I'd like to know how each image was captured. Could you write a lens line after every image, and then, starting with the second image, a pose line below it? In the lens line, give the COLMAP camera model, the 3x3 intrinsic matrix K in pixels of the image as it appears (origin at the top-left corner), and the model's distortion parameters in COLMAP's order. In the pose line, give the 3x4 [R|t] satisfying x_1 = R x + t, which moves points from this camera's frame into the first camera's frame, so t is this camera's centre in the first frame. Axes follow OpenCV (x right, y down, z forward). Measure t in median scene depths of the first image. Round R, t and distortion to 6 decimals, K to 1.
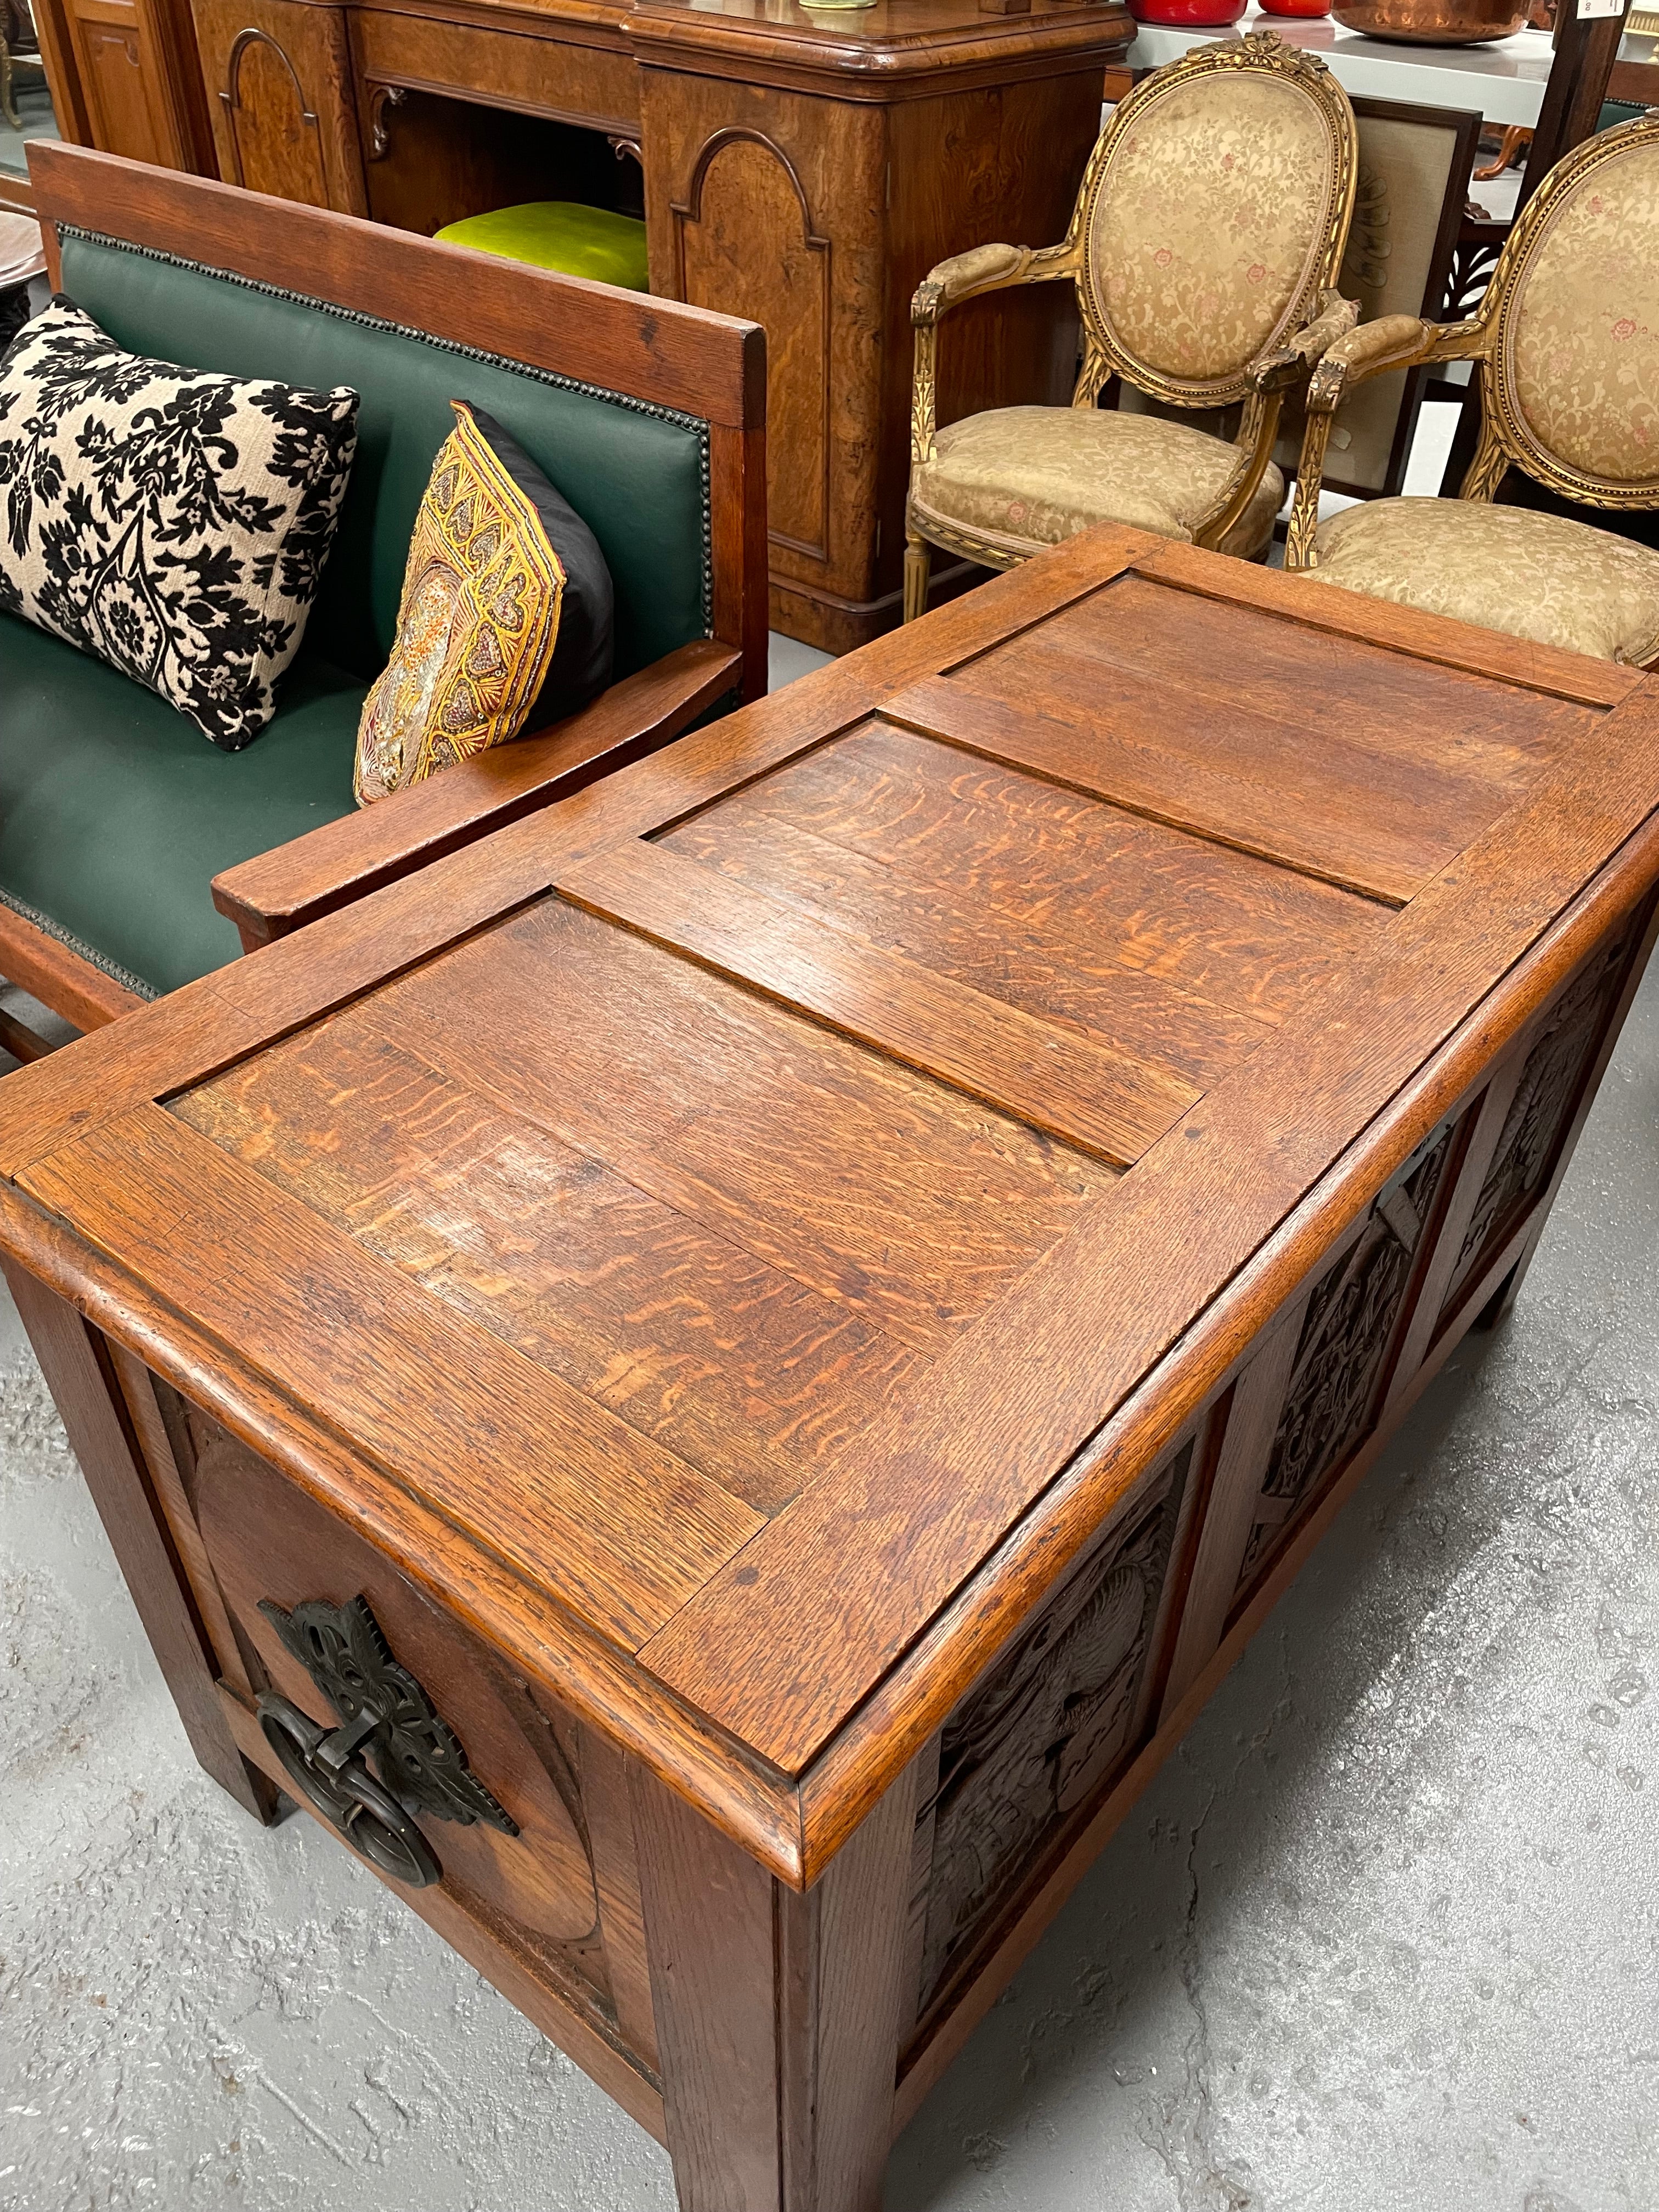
lens RADIAL K [[1684.3, 0, 846.2], [0, 1684.3, 1096.6], [0, 0, 1]] dist [0.076364, -0.100686]
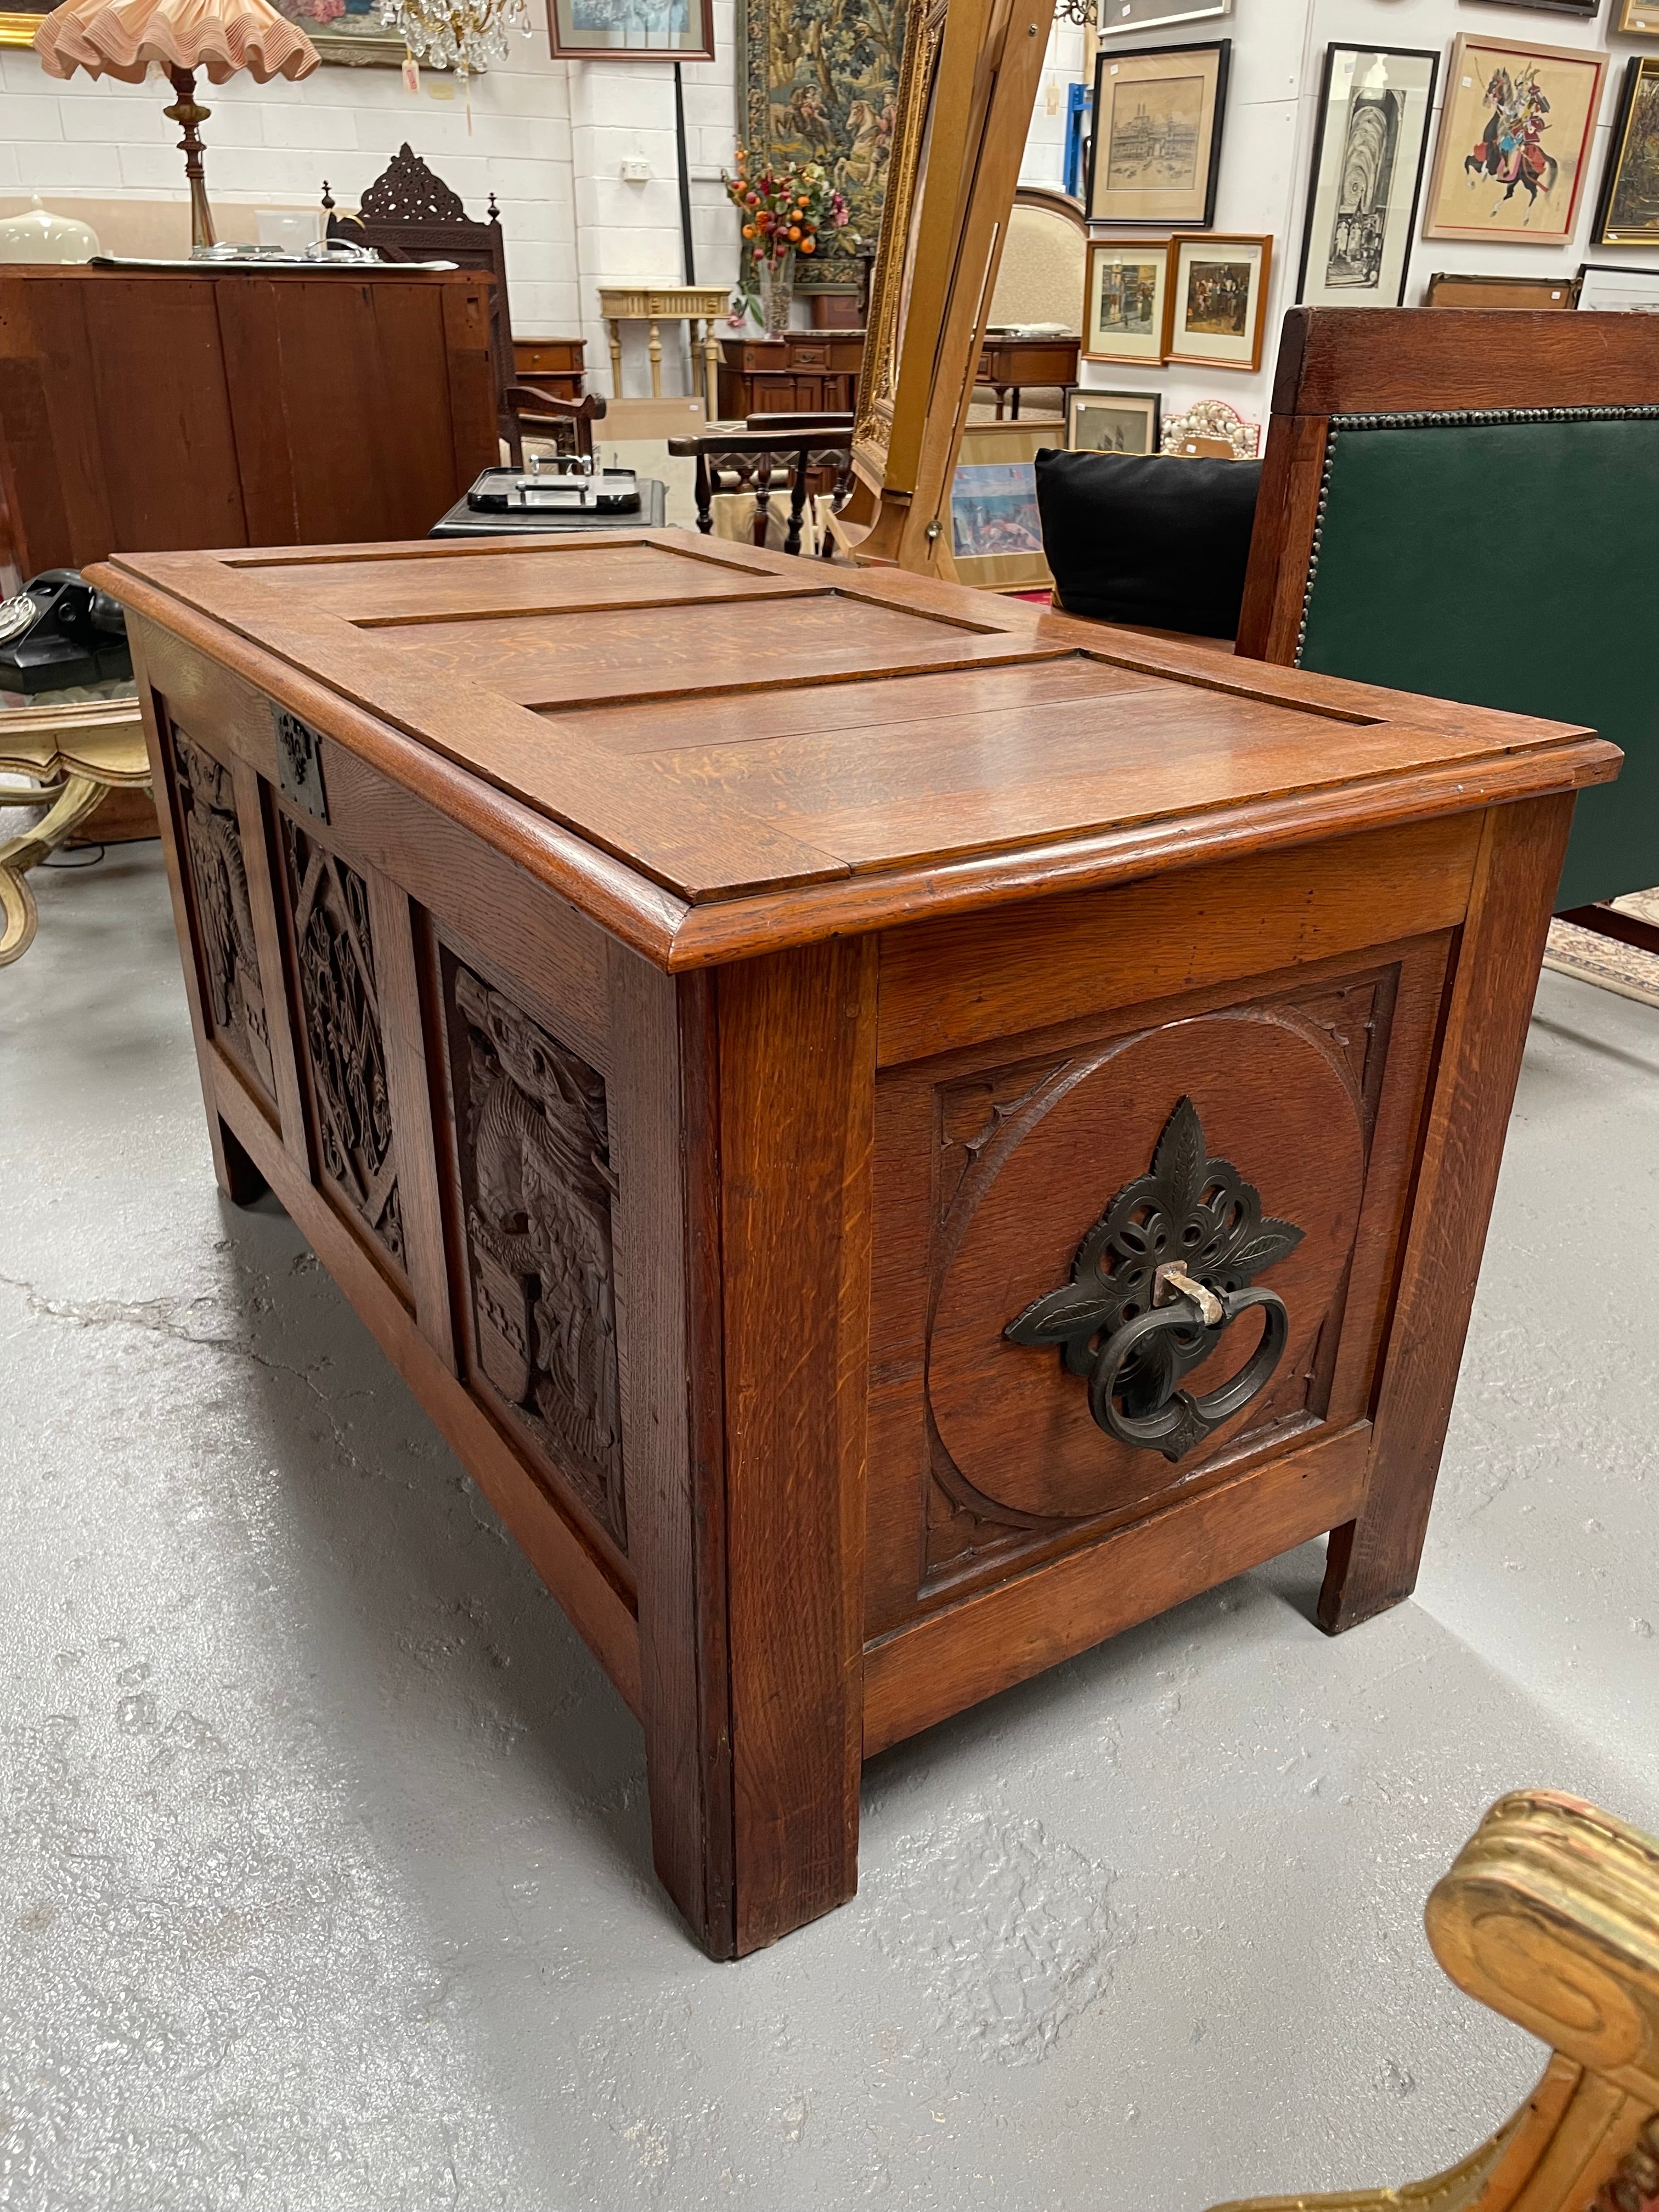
lens RADIAL K [[1684.3, 0, 833.4], [0, 1684.3, 1095.9], [0, 0, 1]] dist [0.076364, -0.100686]
pose [[-0.332284, 0.371542, -0.866916, 0.872517], [-0.605511, 0.620685, 0.498102, -0.422664], [0.723148, 0.690439, 0.018729, 0.934552]]
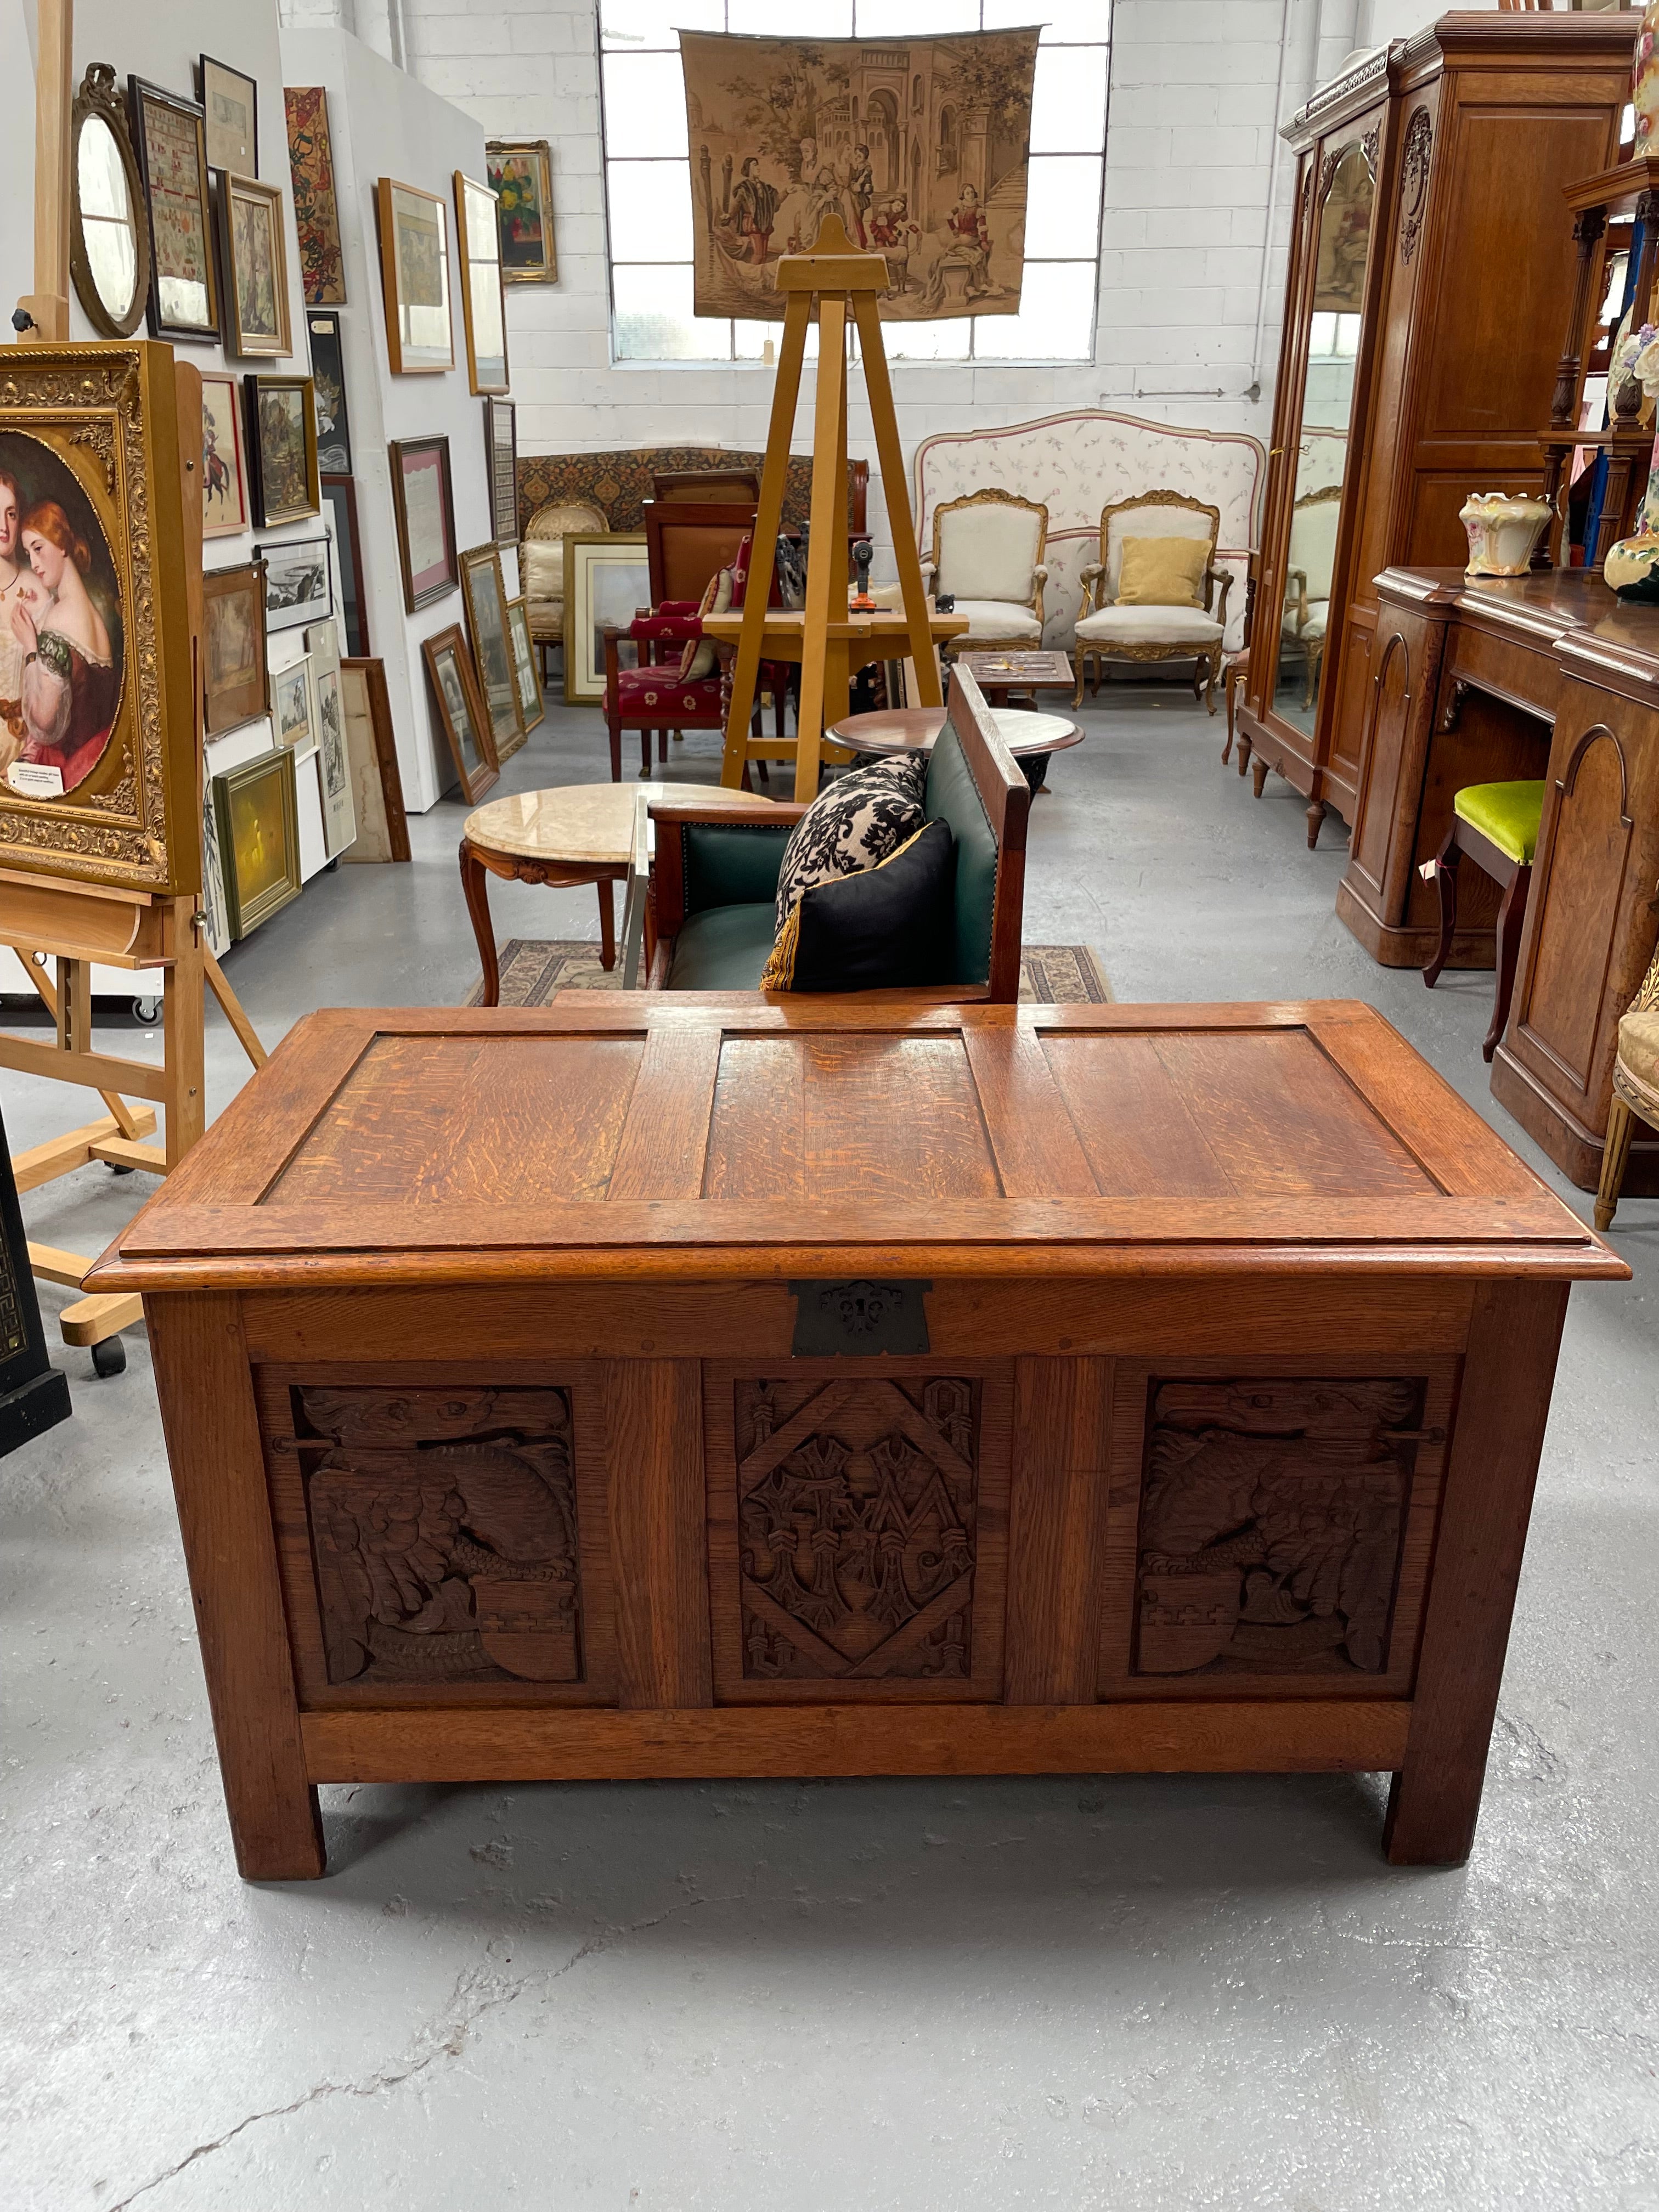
lens RADIAL K [[1684.3, 0, 819.0], [0, 1684.3, 1080.9], [0, 0, 1]] dist [0.076364, -0.100686]
pose [[0.632207, 0.258418, -0.730435, 0.834726], [-0.470987, 0.876738, -0.097471, 0.000657], [0.615212, 0.405648, 0.675991, -0.000687]]
